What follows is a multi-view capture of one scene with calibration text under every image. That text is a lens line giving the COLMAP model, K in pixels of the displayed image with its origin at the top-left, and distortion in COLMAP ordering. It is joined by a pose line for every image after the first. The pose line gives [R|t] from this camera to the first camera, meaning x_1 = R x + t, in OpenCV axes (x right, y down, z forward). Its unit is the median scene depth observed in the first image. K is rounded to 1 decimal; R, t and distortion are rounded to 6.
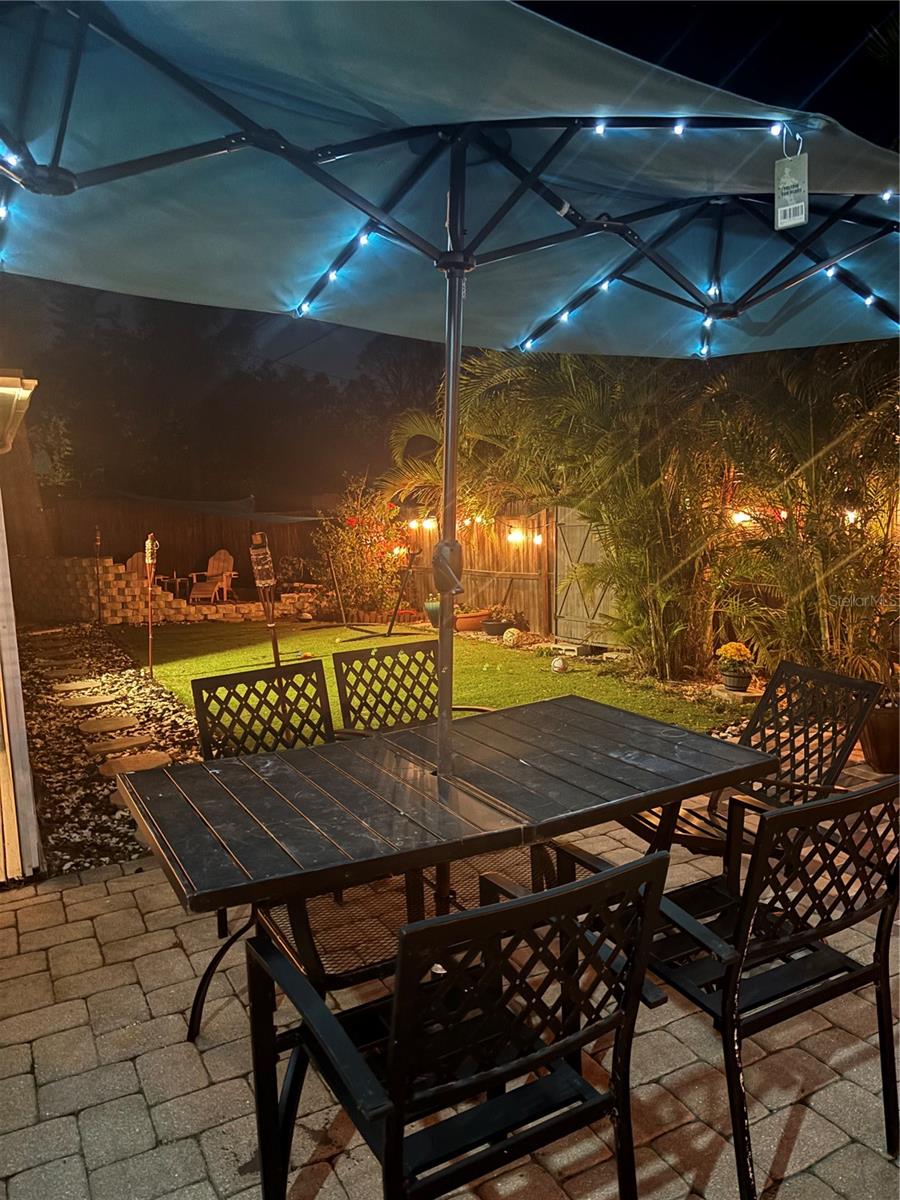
lens RADIAL K [[901.3, 0, 456.9], [0, 901.3, 596.9], [0, 0, 1]] dist [0.044917, -0.051467]
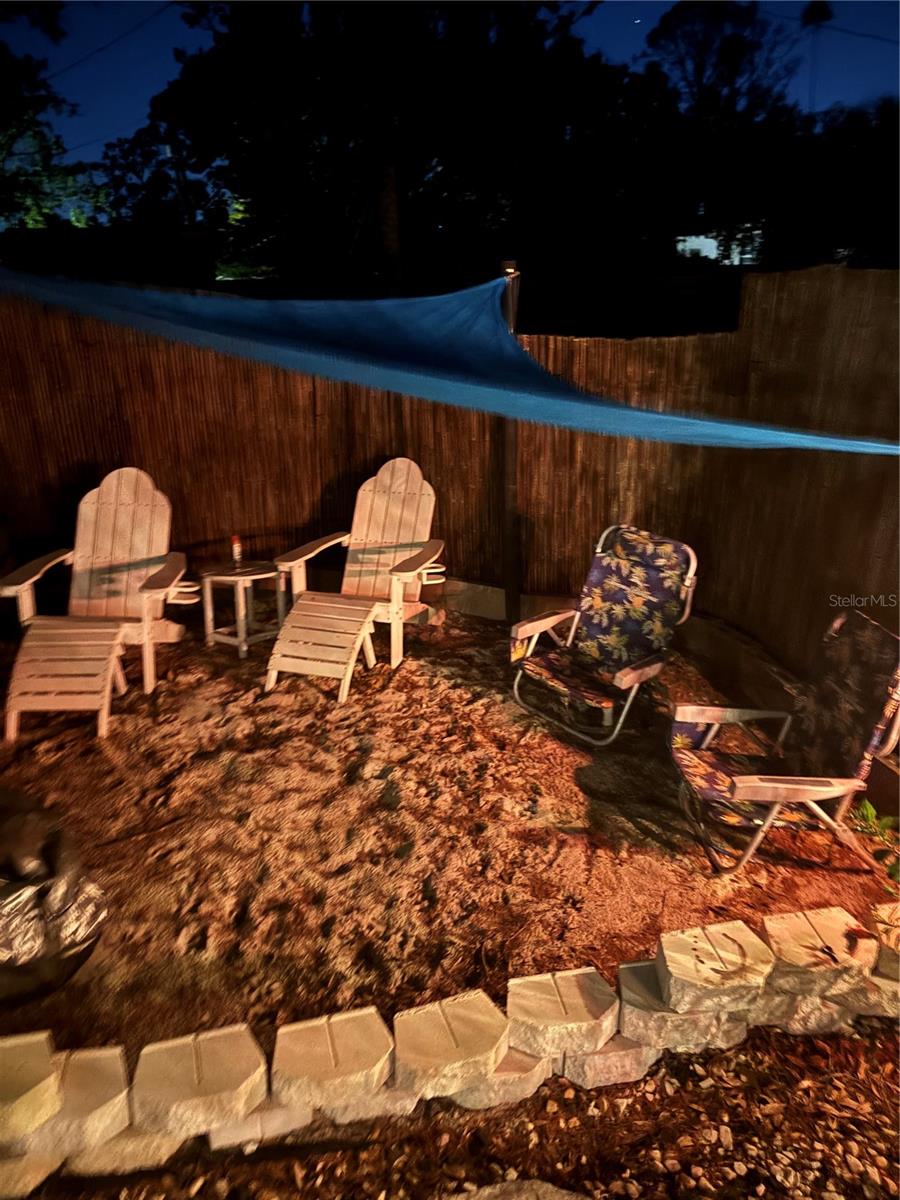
lens RADIAL K [[901.3, 0, 452.5], [0, 901.3, 596.1], [0, 0, 1]] dist [0.044917, -0.051467]
pose [[0.965775, 0.105331, -0.237033, -0.261541], [-0.039519, 0.962919, 0.266879, -0.137481], [0.256354, -0.248378, 0.934126, 1.113074]]
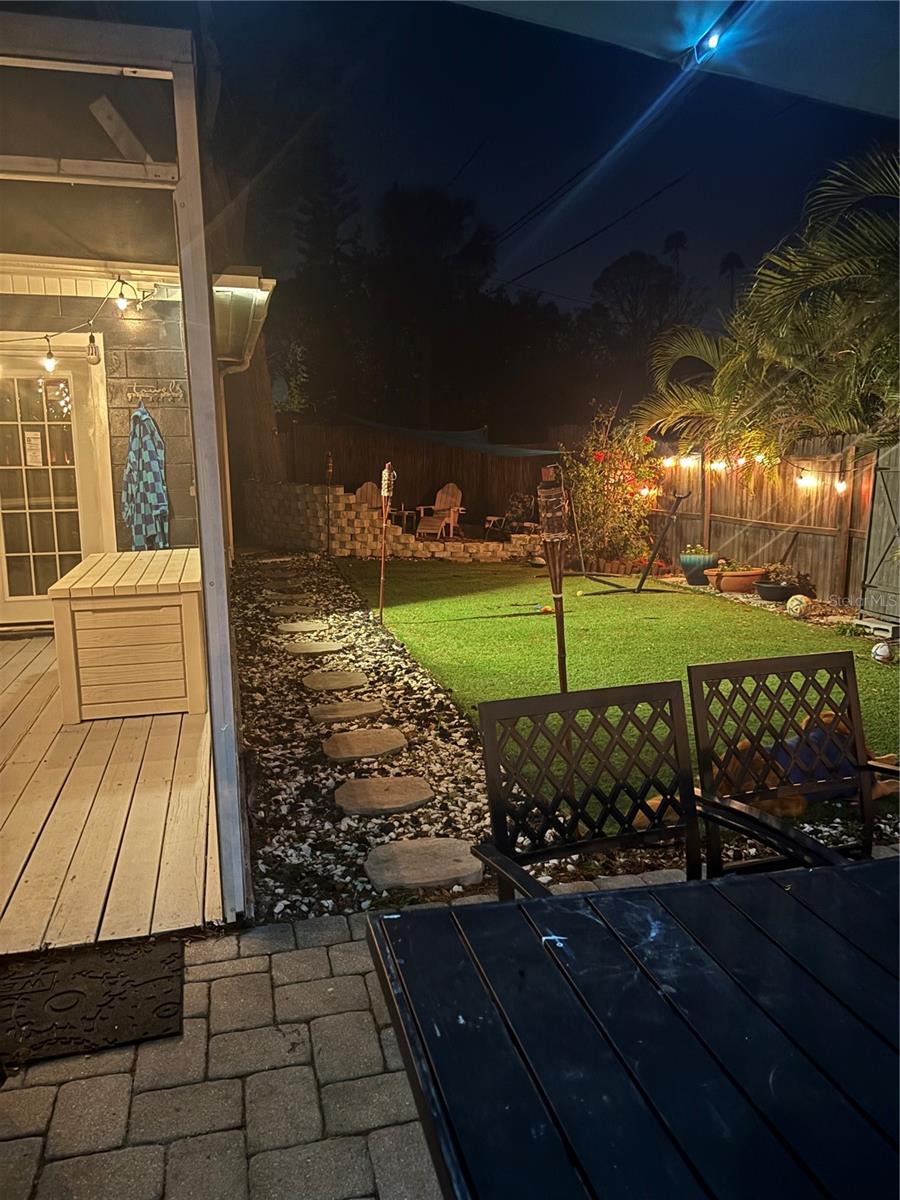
lens RADIAL K [[901.3, 0, 448.1], [0, 901.3, 606.6], [0, 0, 1]] dist [0.044917, -0.051467]
pose [[0.969372, 0.075796, -0.233607, -0.050820], [-0.057023, 0.994653, 0.086103, -0.006678], [0.238884, -0.070144, 0.968511, 0.119891]]
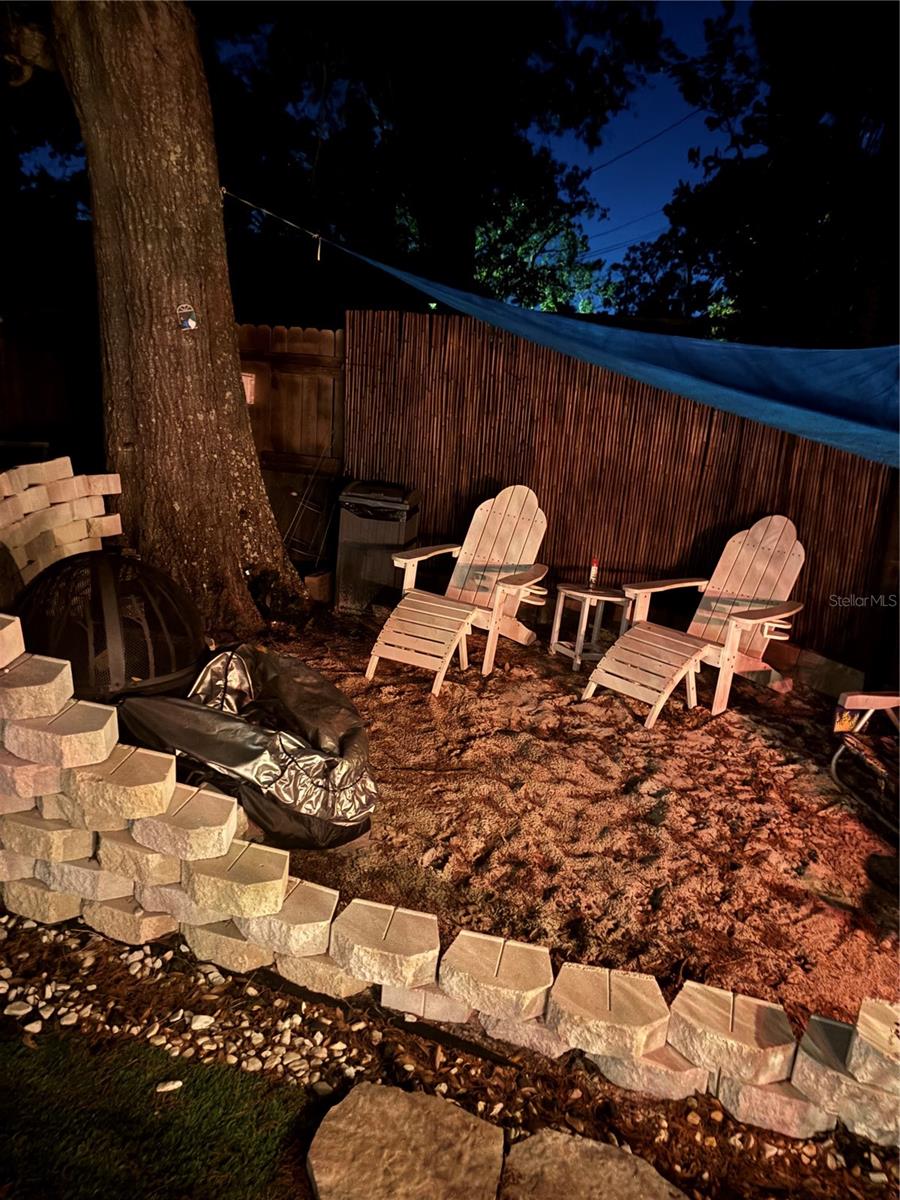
lens RADIAL K [[901.3, 0, 446.1], [0, 901.3, 599.4], [0, 0, 1]] dist [0.044917, -0.051467]
pose [[0.709984, 0.259144, -0.654803, -0.213326], [-0.148162, 0.963986, 0.220858, -0.116459], [0.688456, -0.059789, 0.722810, 1.108634]]
